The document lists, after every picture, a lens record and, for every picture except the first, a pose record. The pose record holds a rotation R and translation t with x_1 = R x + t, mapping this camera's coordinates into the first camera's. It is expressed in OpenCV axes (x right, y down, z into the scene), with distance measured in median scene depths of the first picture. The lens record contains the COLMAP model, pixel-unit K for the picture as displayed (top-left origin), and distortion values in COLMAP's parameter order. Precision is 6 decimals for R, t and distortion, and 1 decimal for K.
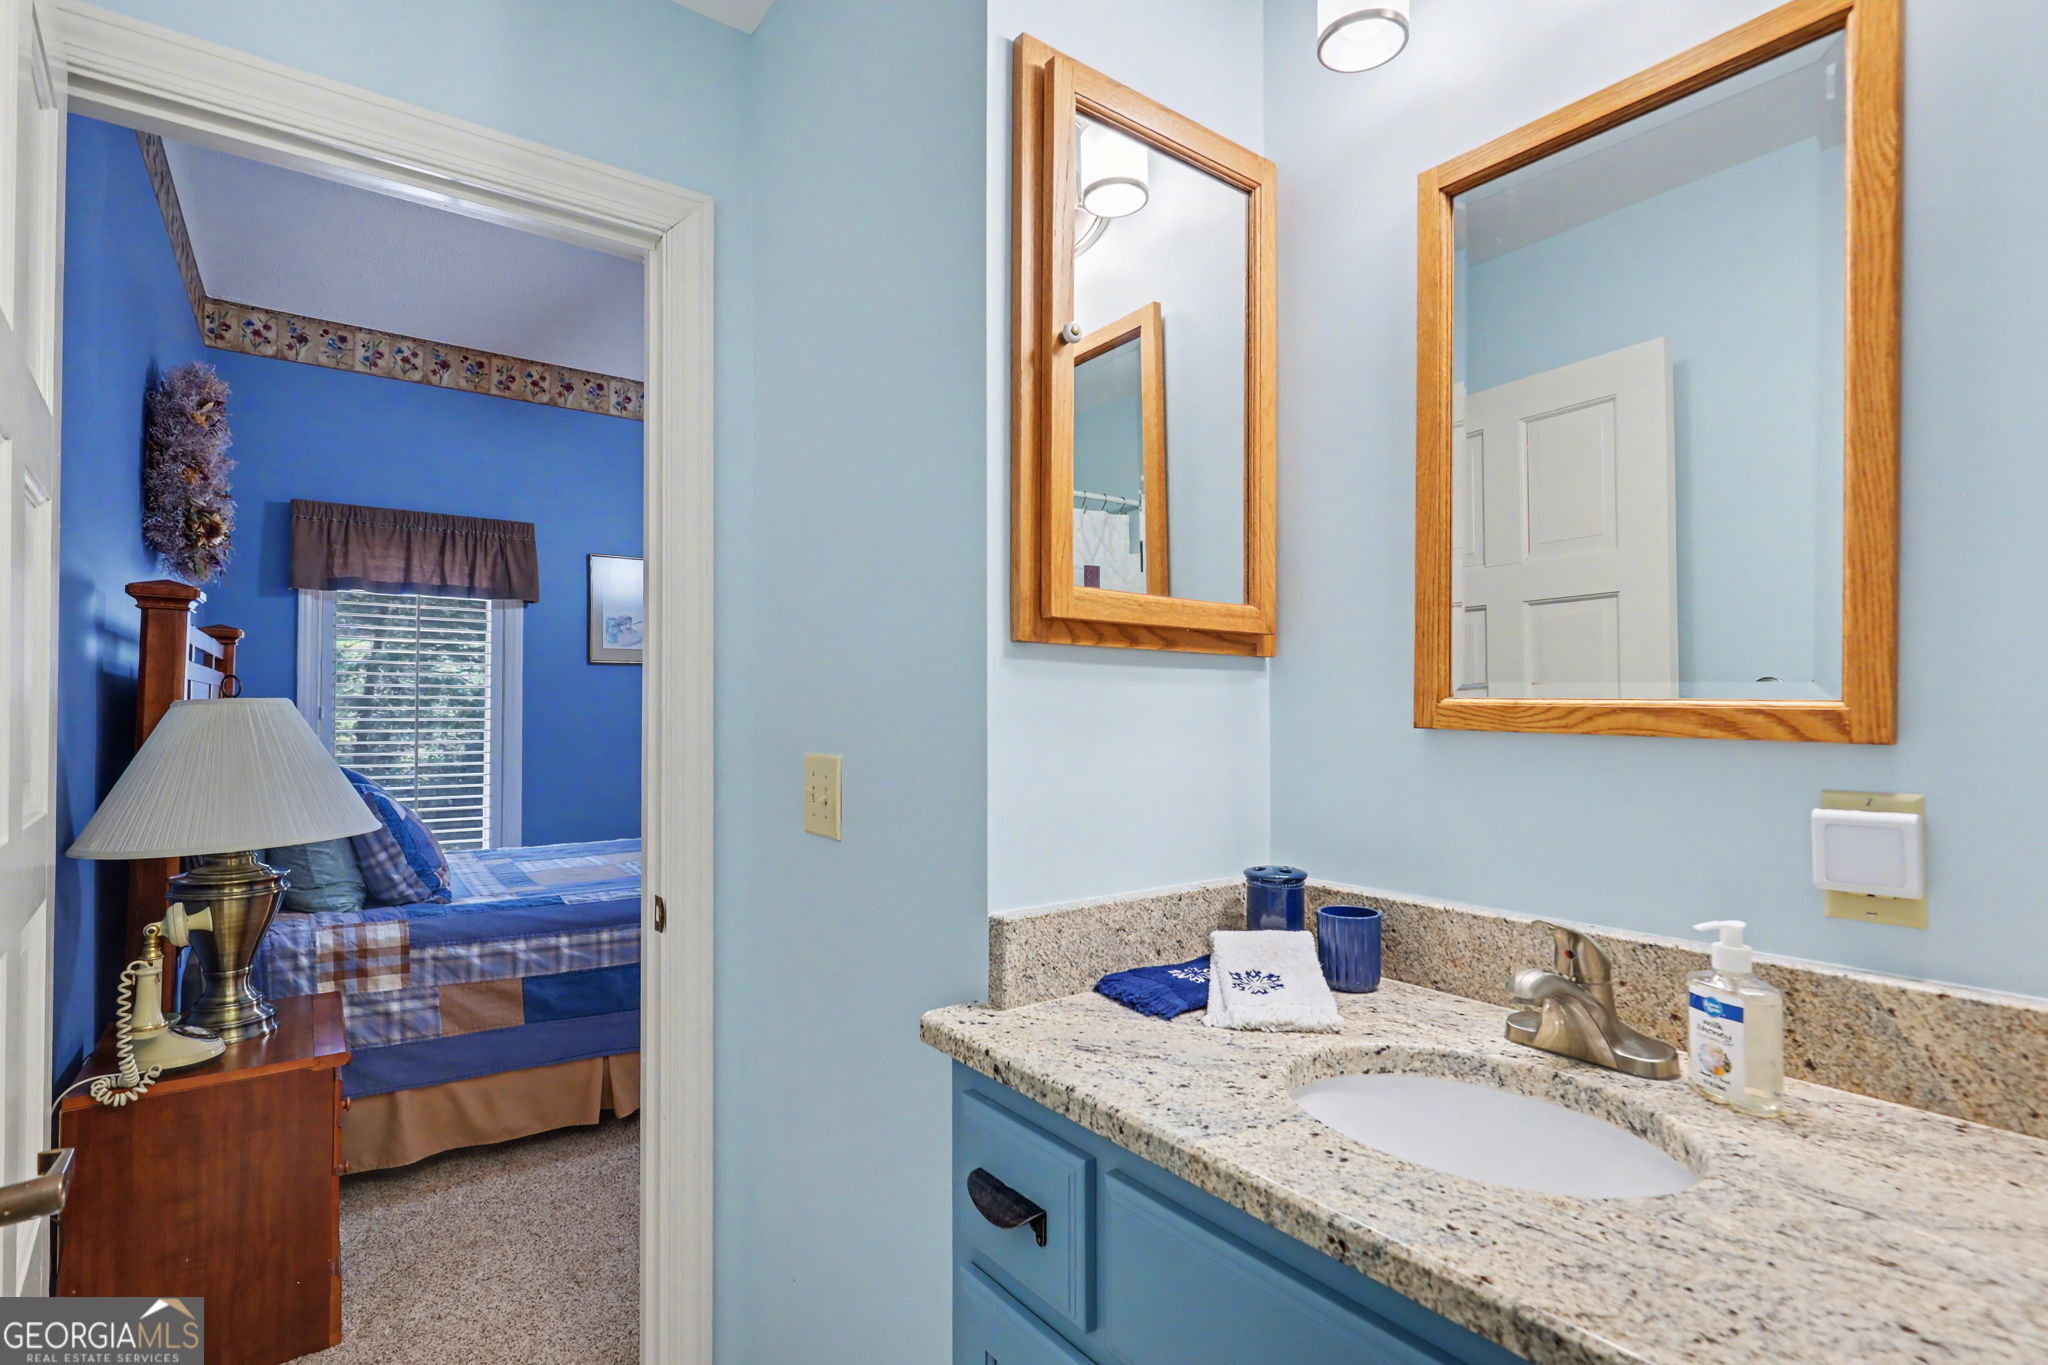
lens RADIAL K [[944.5, 0, 1003.4], [0, 944.5, 689.2], [0, 0, 1]] dist [-0.000972, -0.000651]
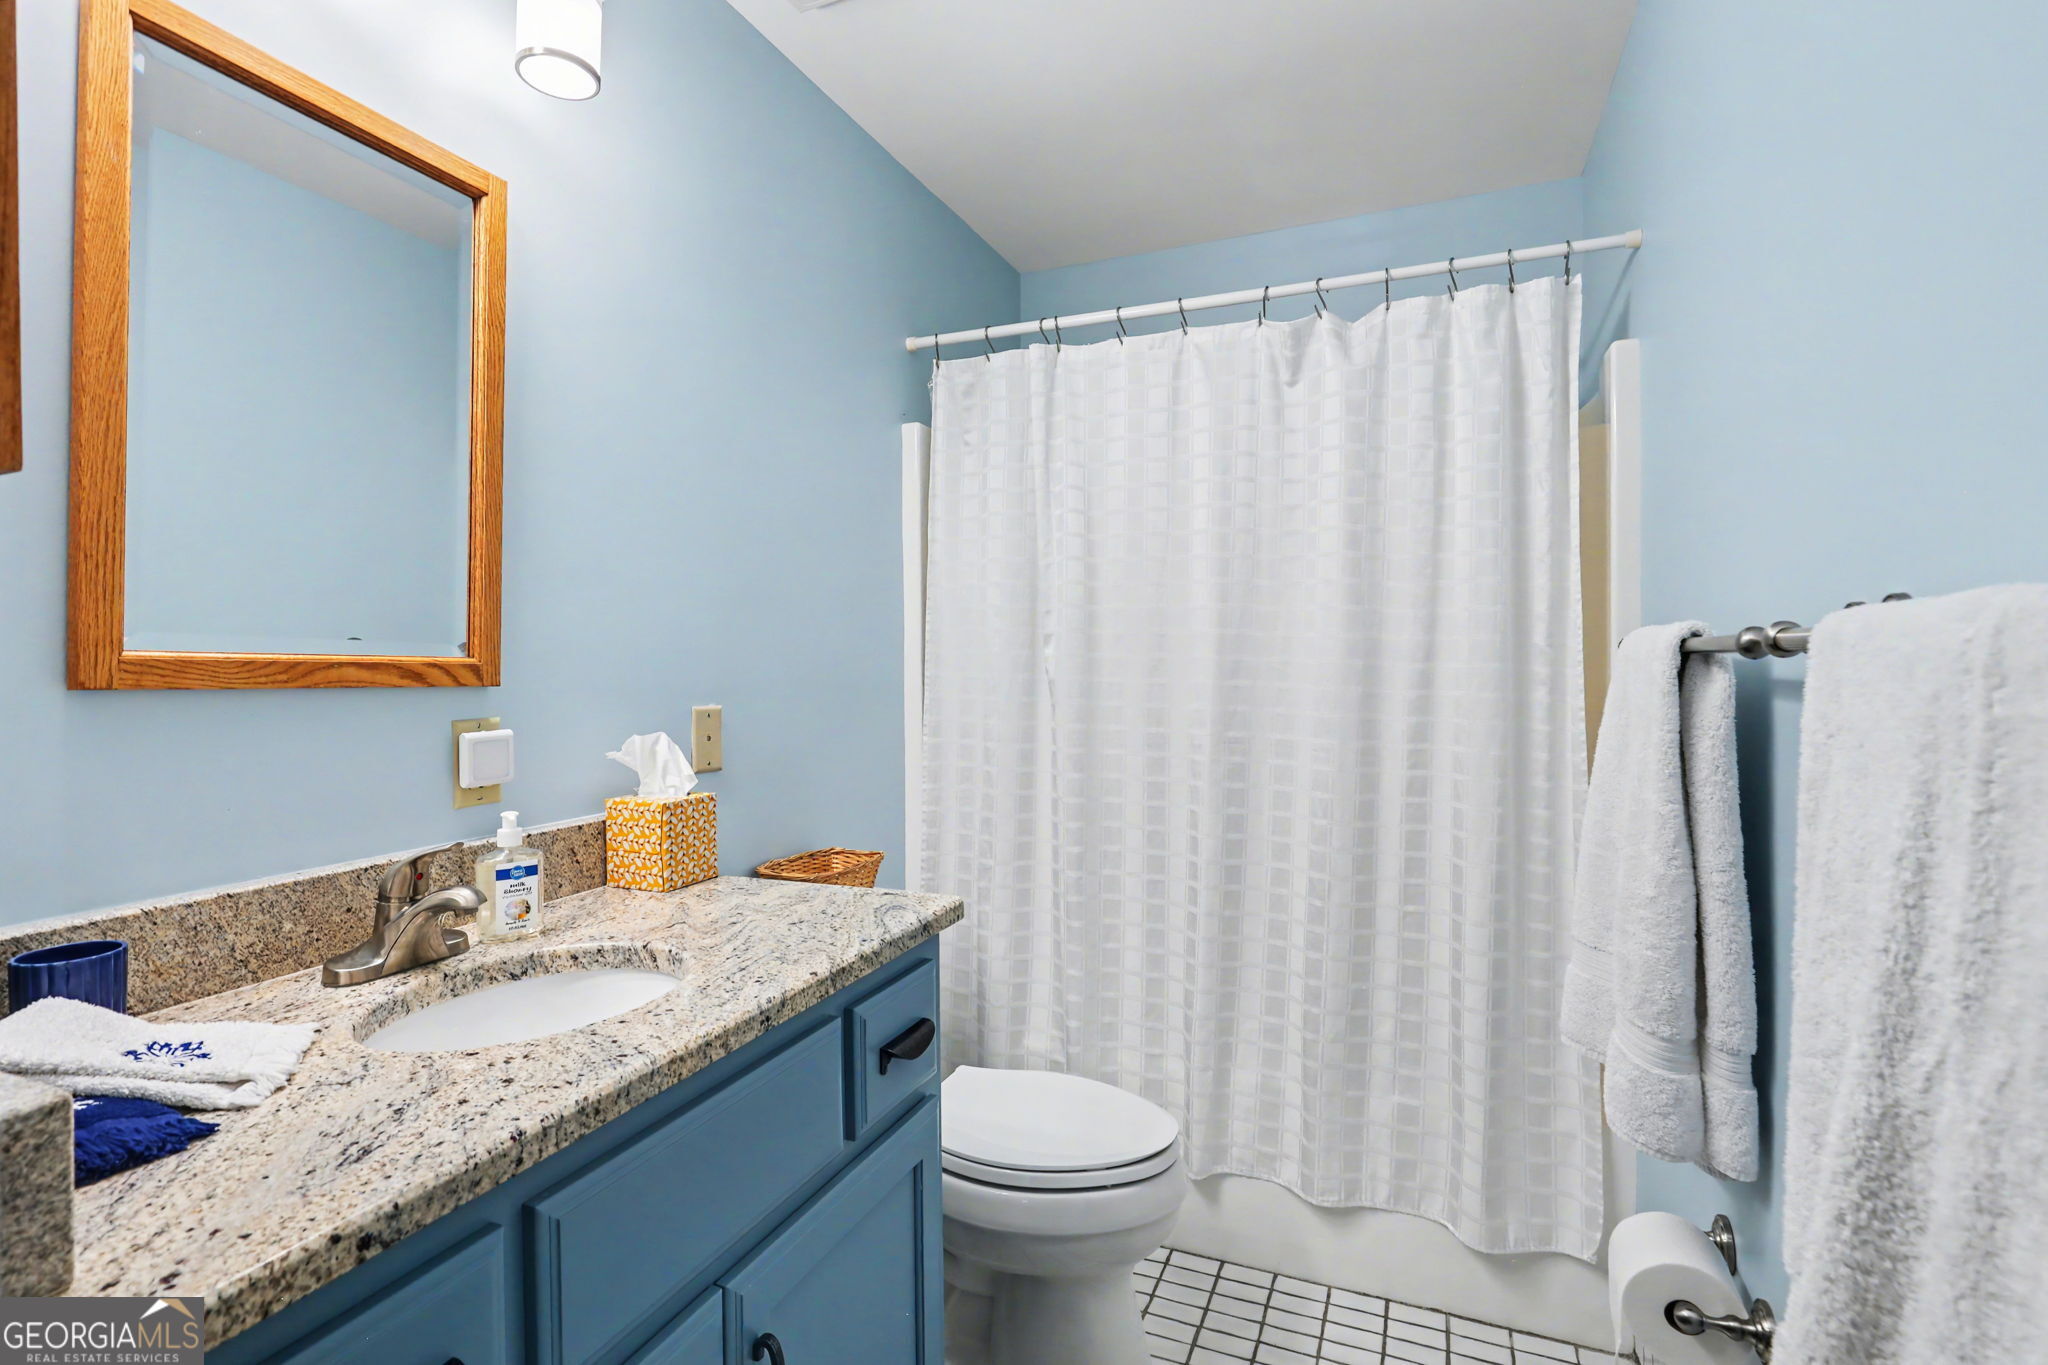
lens RADIAL K [[944.5, 0, 1003.4], [0, 944.5, 689.2], [0, 0, 1]] dist [-0.000972, -0.000651]
pose [[-0.491106, -0.017489, 0.870924, -0.774834], [-0.007506, 0.999846, 0.015846, 0.031434], [-0.871067, 0.001245, -0.491162, 0.985696]]
